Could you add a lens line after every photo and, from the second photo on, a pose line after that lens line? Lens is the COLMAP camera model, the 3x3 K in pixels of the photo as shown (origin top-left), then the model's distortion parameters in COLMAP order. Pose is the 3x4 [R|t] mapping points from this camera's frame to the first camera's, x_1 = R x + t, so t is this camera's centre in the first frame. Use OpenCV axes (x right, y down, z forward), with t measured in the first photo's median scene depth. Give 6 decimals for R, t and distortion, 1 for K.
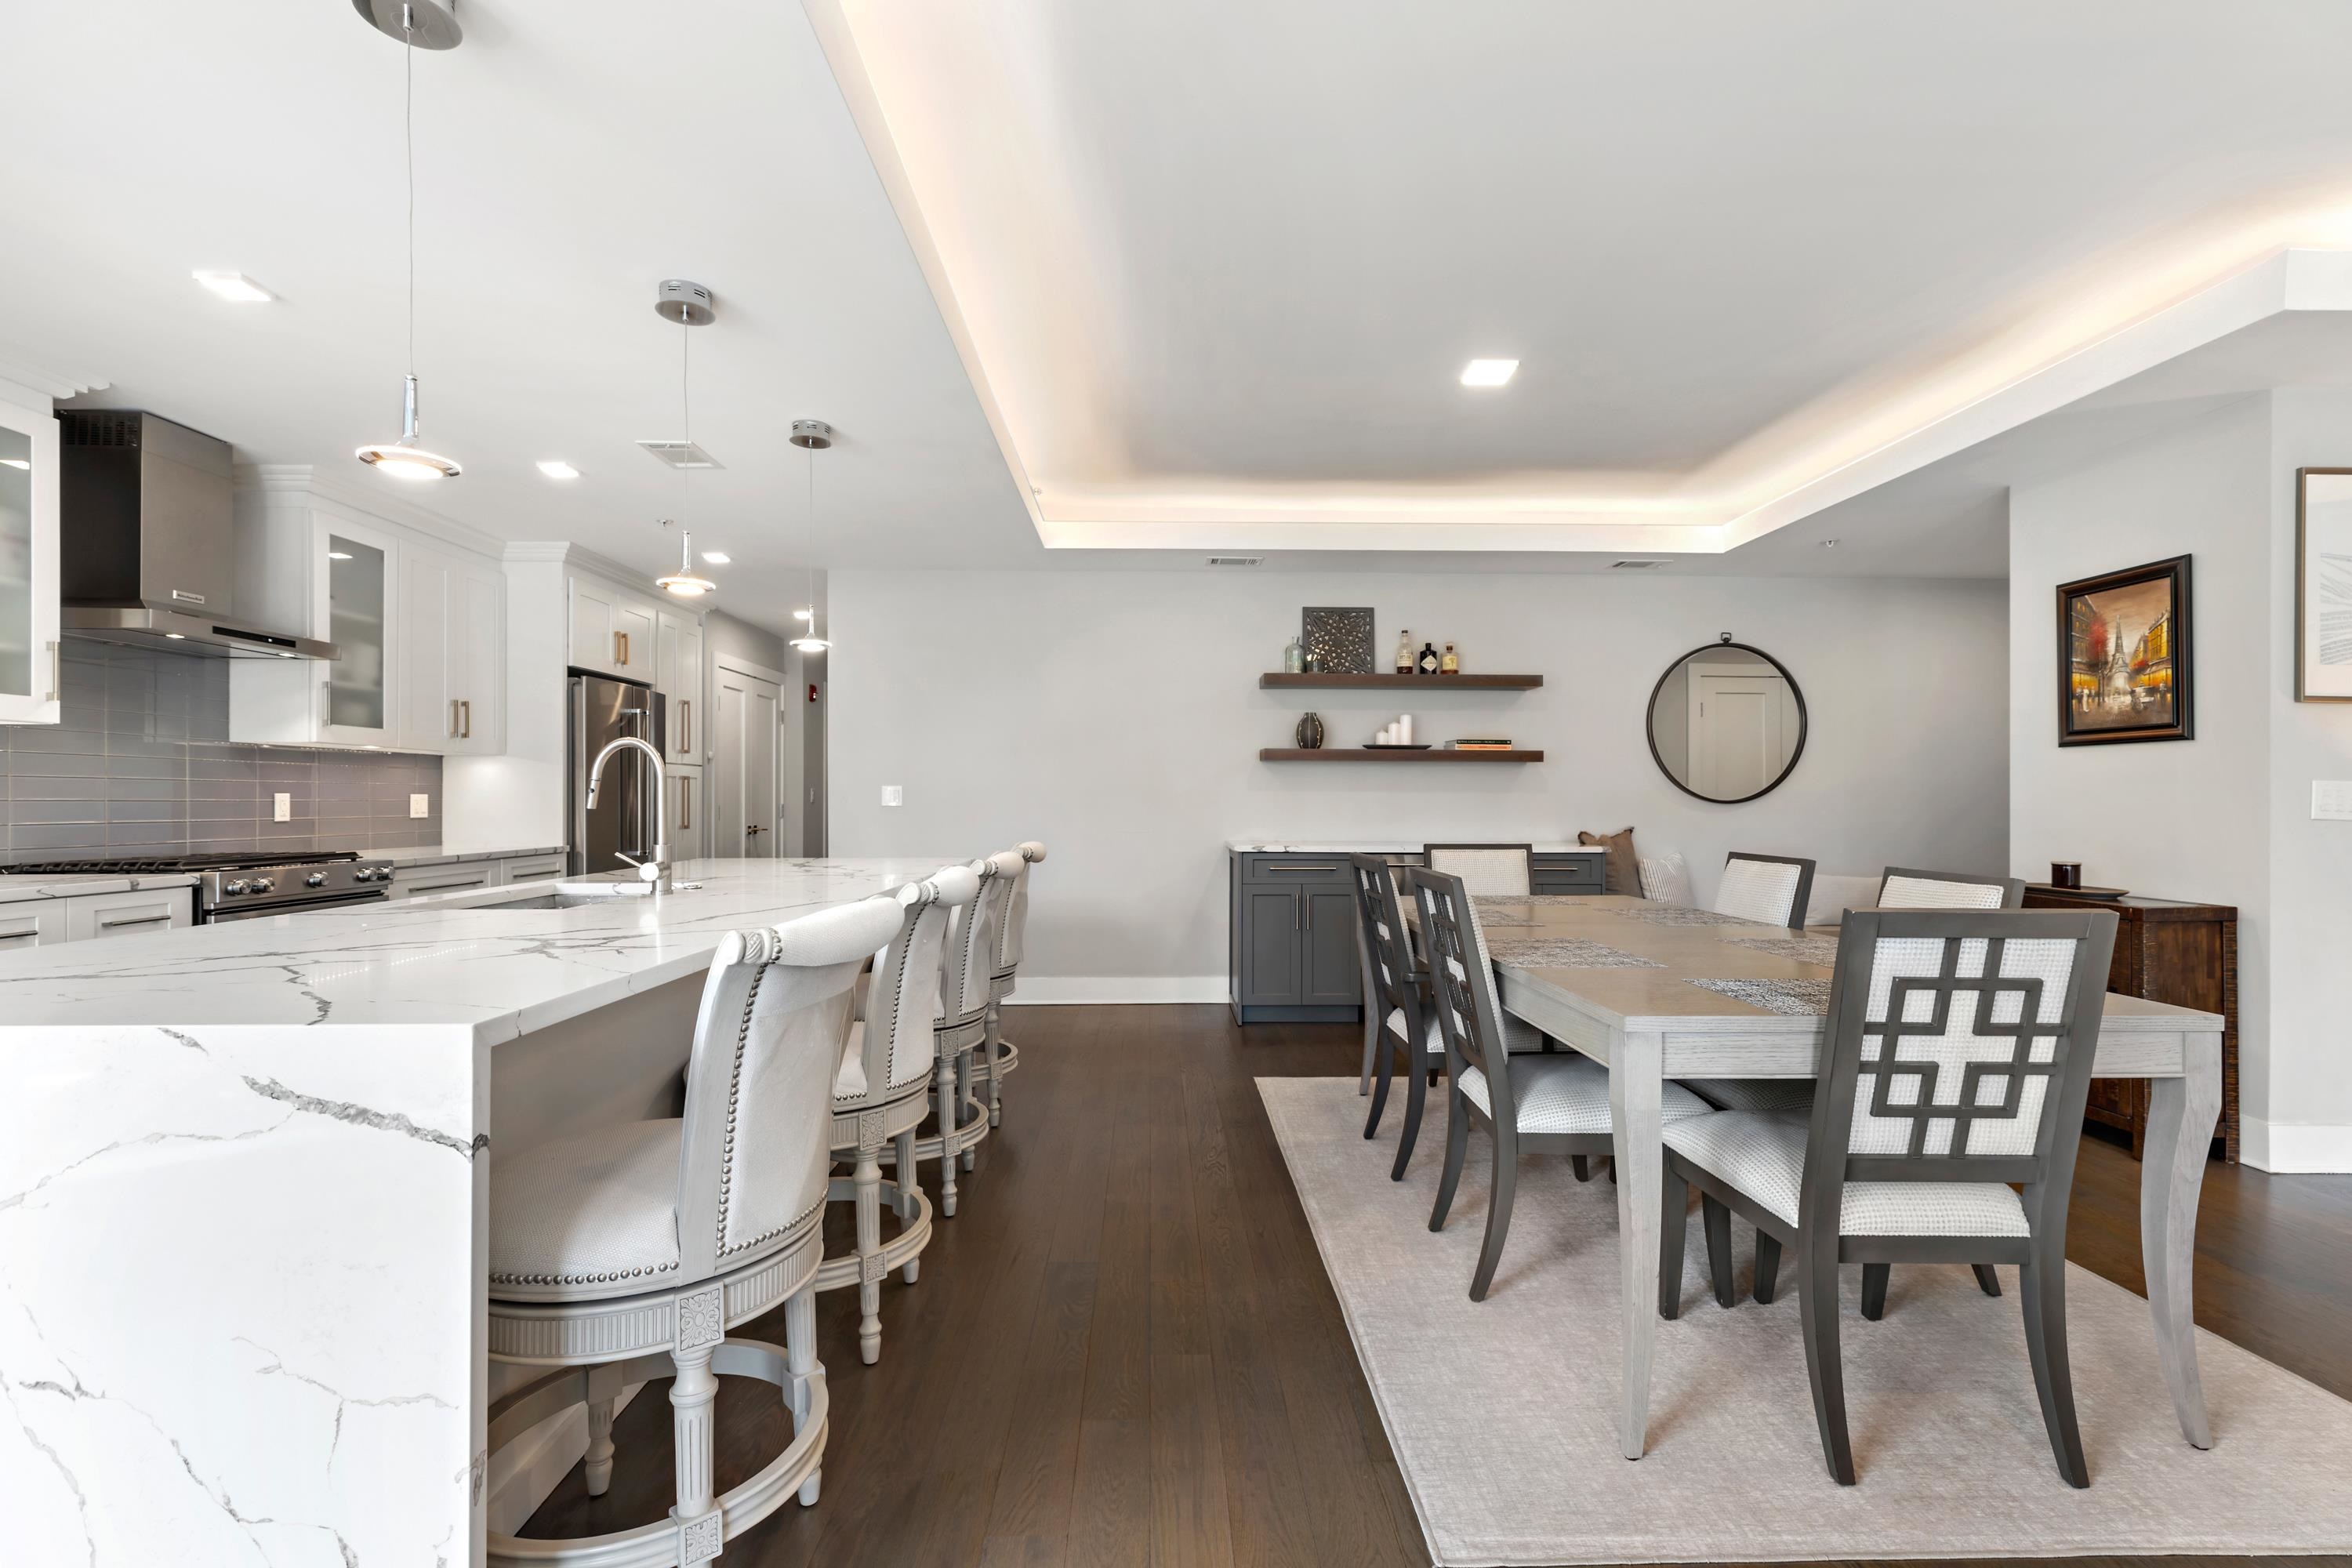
lens RADIAL K [[1055.1, 0, 1183.0], [0, 1055.1, 800.8], [0, 0, 1]] dist [0.004228, -0.000169]
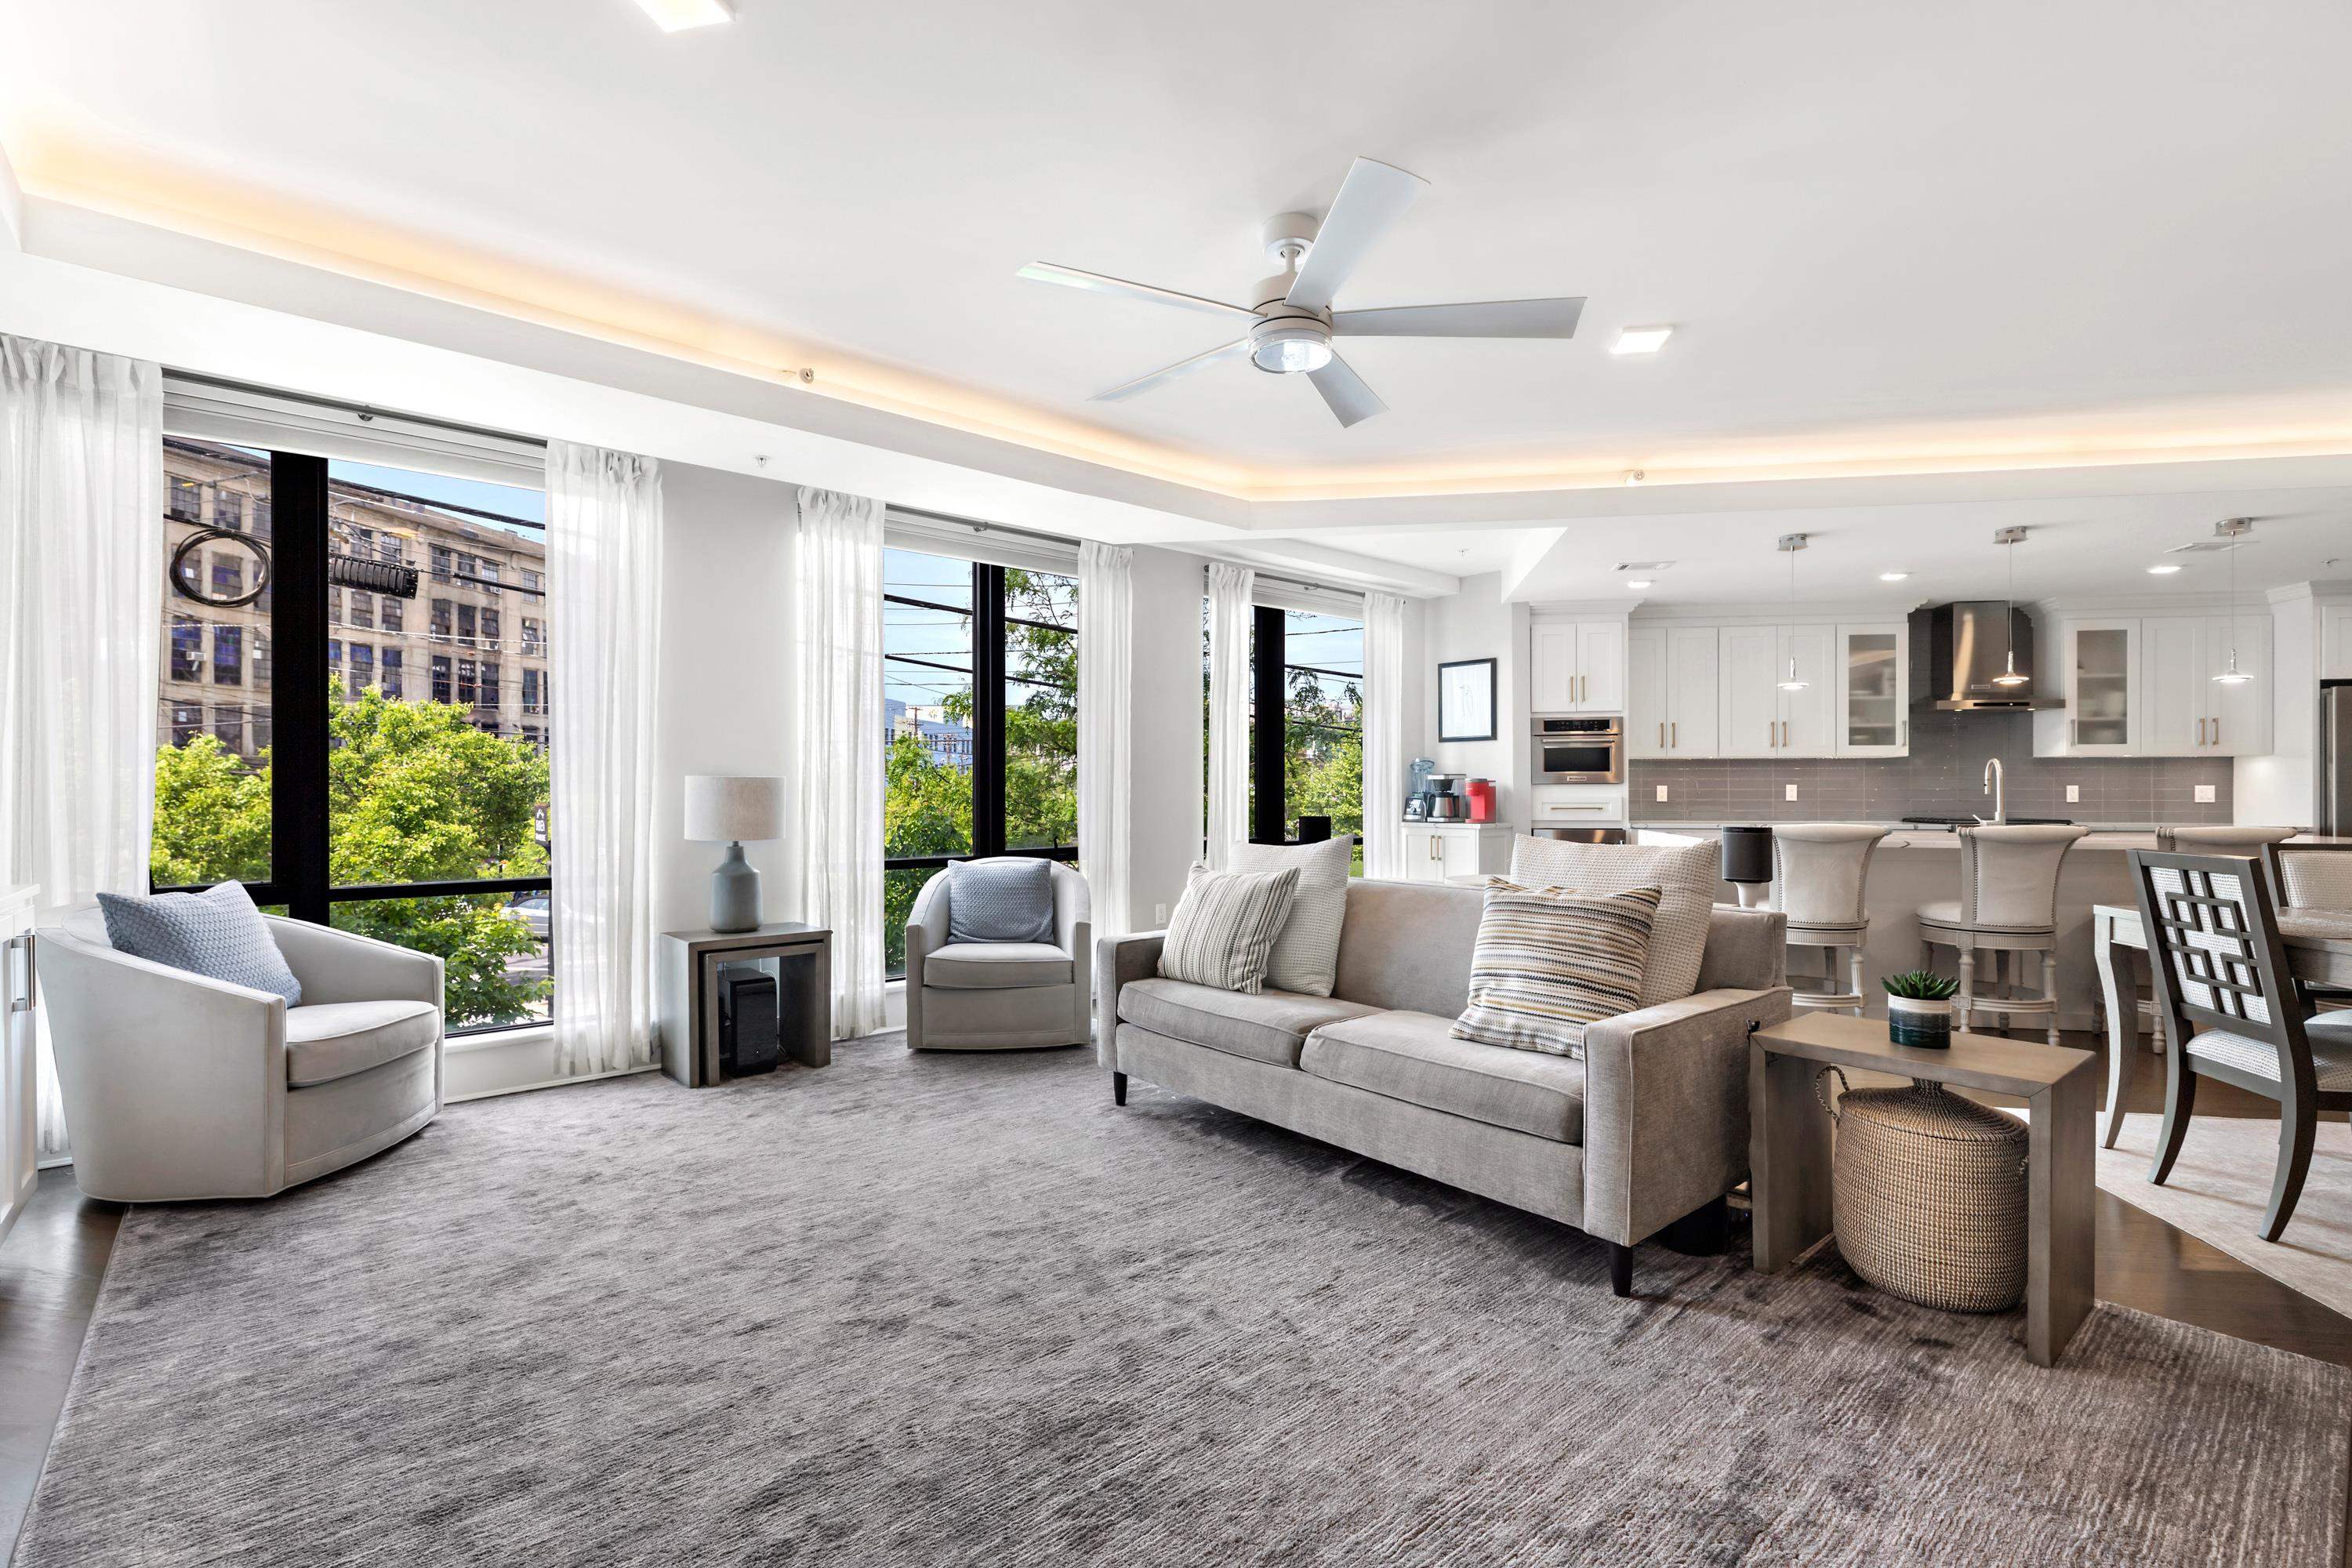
lens RADIAL K [[1055.1, 0, 1181.1], [0, 1055.1, 788.3], [0, 0, 1]] dist [0.004228, -0.000169]
pose [[-0.175787, -0.003876, -0.984421, 1.153632], [-0.000504, 0.999992, -0.003847, 0.004879], [0.984428, -0.000180, -0.175788, -0.112227]]
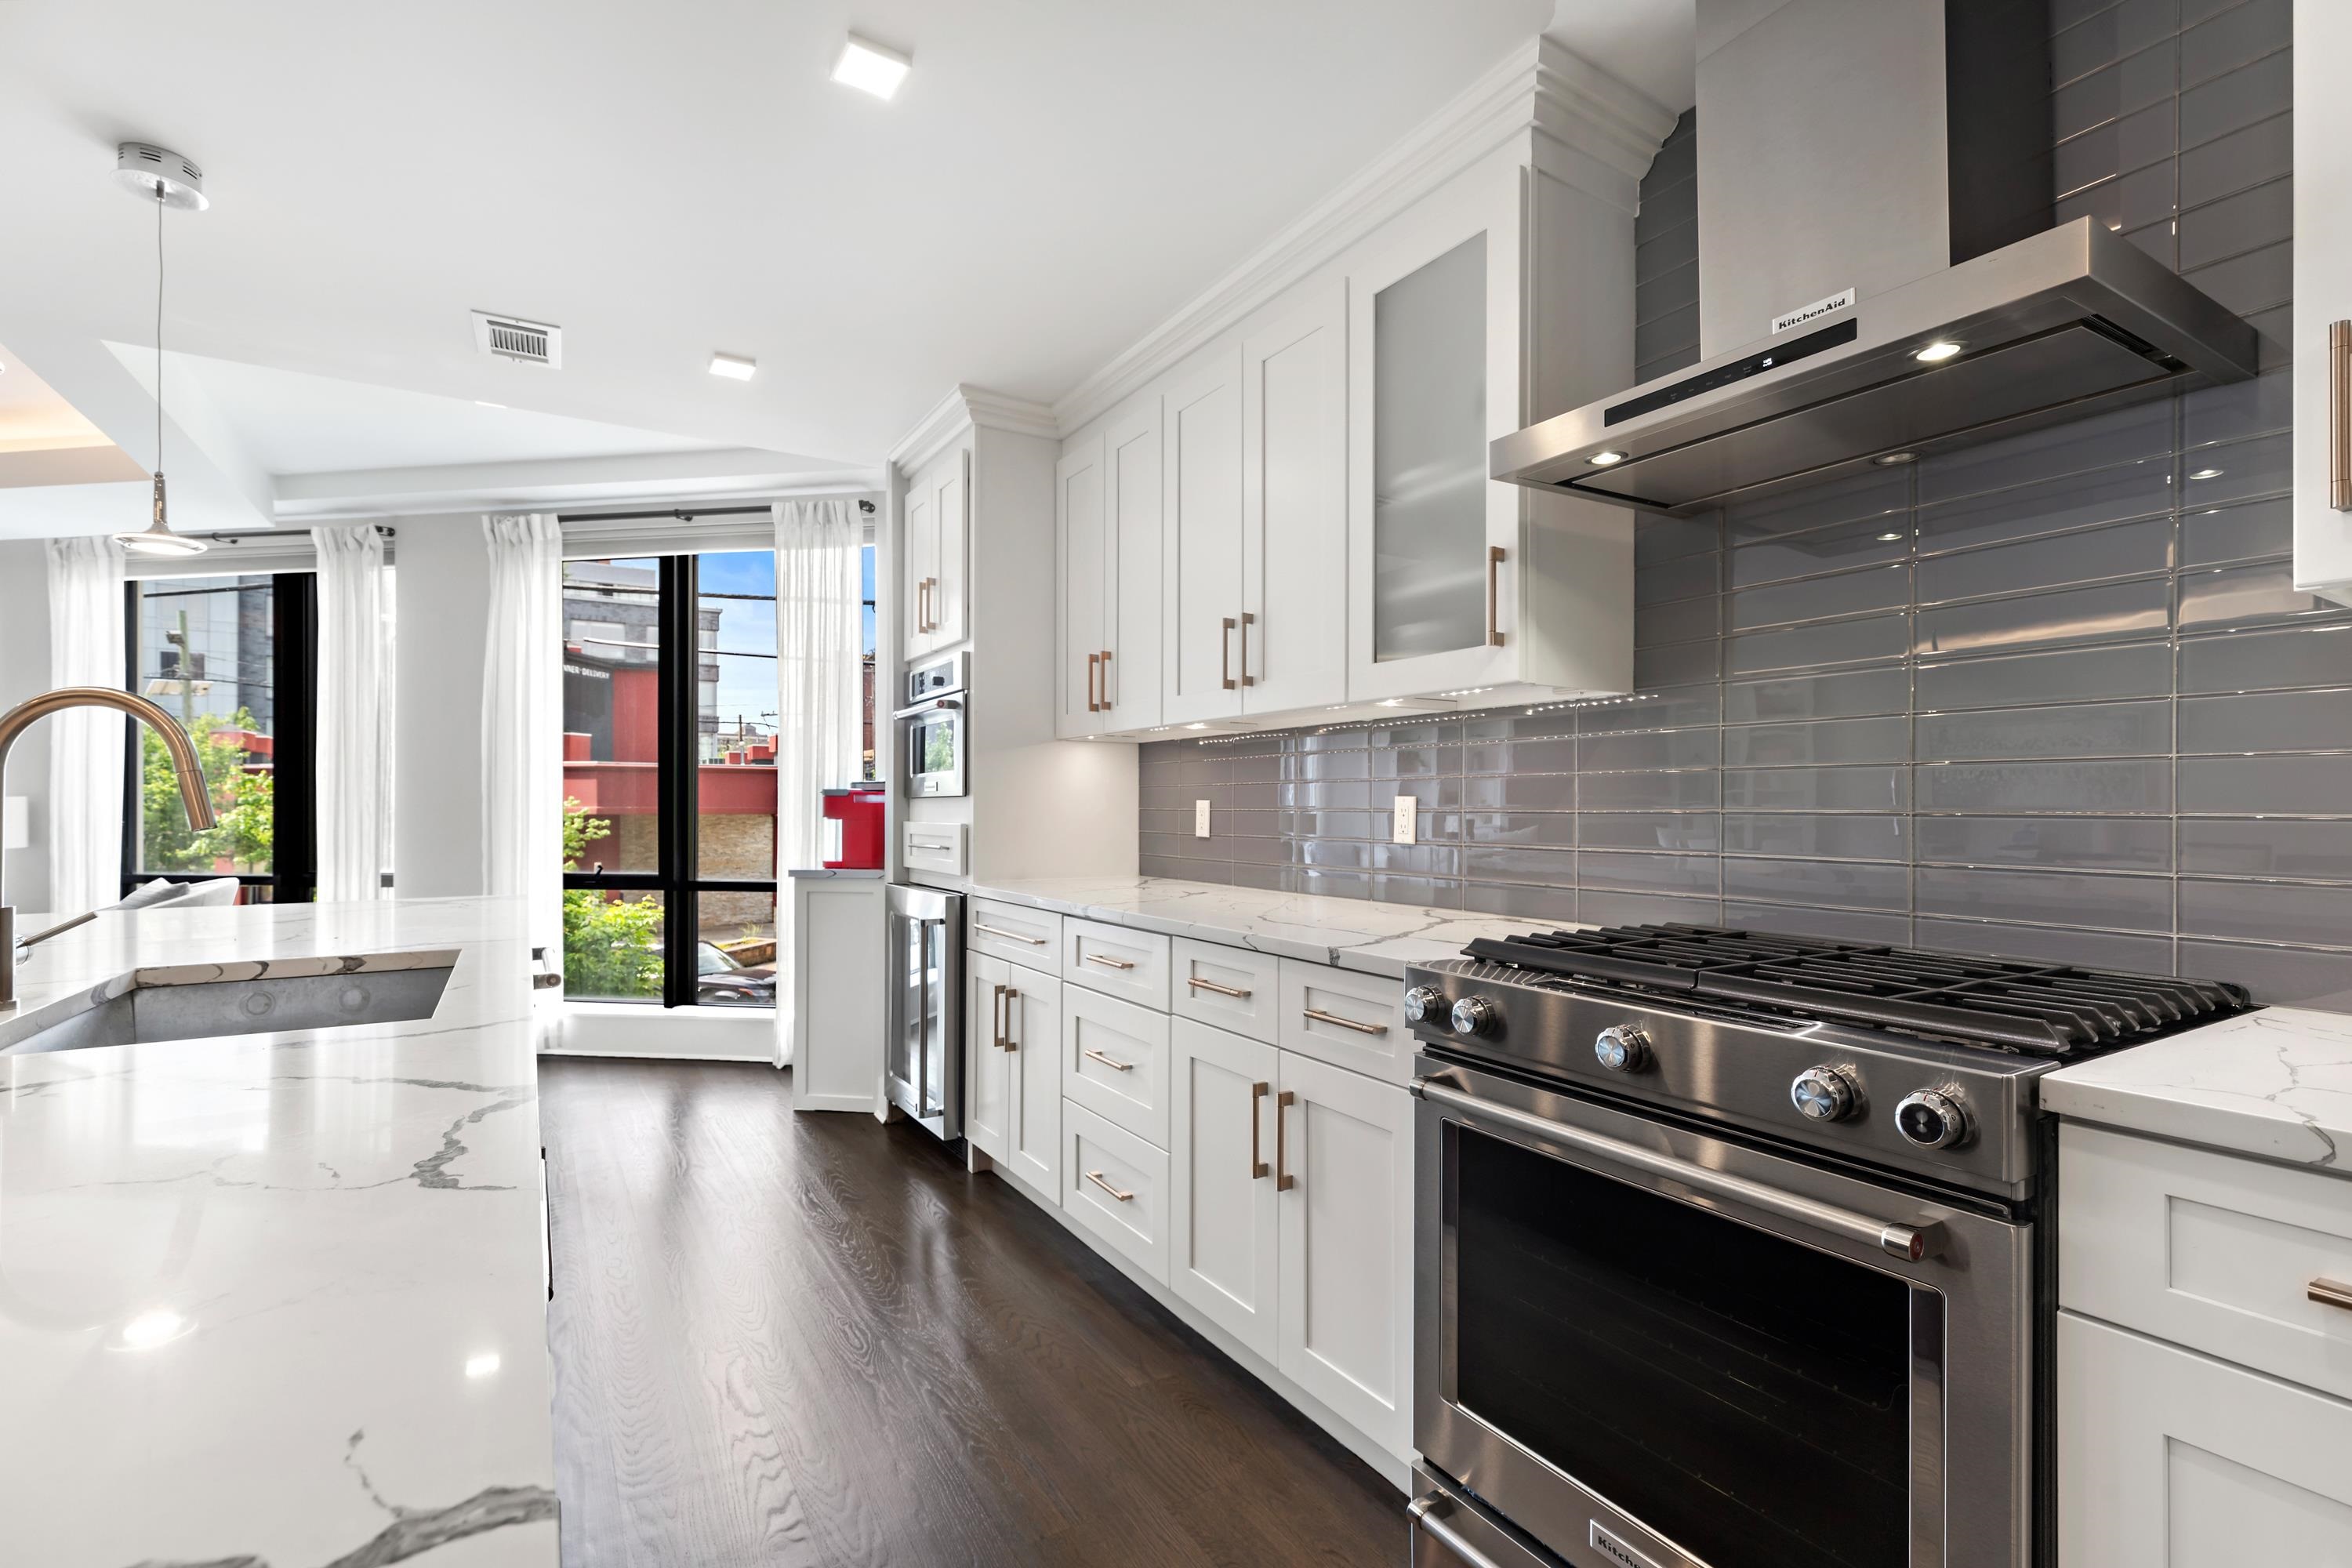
lens RADIAL K [[1055.1, 0, 1174.1], [0, 1055.1, 797.0], [0, 0, 1]] dist [0.004228, -0.000169]
pose [[-0.865021, -0.004096, -0.501718, -0.473674], [-0.001143, 0.999980, -0.006193, -0.004620], [0.501734, -0.004783, -0.865009, 1.117907]]
